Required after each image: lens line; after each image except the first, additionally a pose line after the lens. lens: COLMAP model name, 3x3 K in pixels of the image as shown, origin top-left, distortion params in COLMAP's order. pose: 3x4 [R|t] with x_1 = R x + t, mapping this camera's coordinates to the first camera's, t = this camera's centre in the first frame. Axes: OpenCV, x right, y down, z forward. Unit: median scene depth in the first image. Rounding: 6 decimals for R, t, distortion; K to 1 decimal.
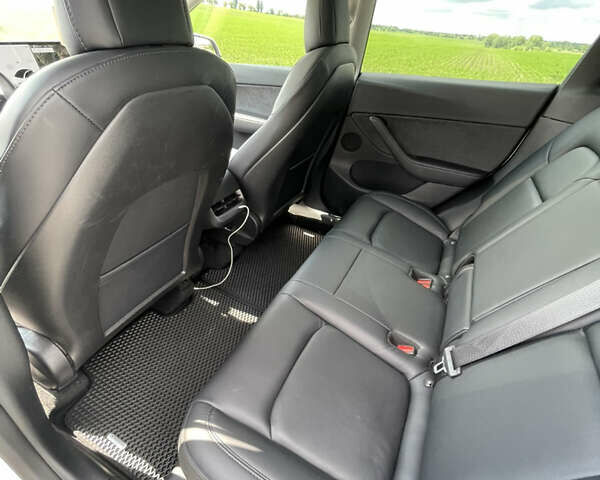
lens RADIAL K [[330.2, 0, 296.7], [0, 330.2, 239.4], [0, 0, 1]] dist [-0.000739, -0.000045]
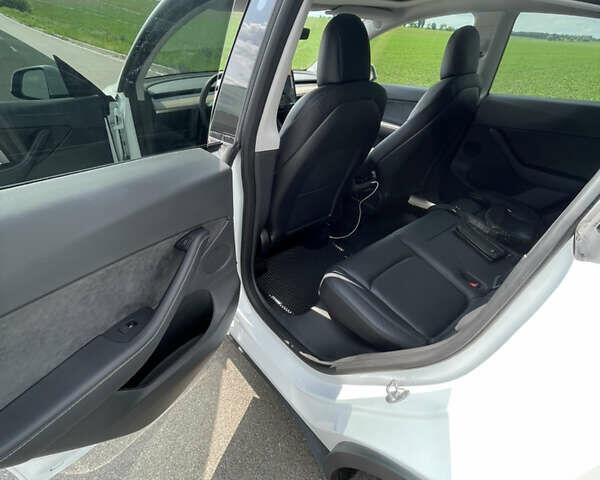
lens RADIAL K [[333.3, 0, 299.2], [0, 333.3, 234.7], [0, 0, 1]] dist [-0.003143, -0.001600]
pose [[0.923352, 0.173080, -0.342730, 0.069889], [-0.189652, 0.981734, -0.015165, 0.205927], [0.333845, 0.079002, 0.939311, -0.448906]]
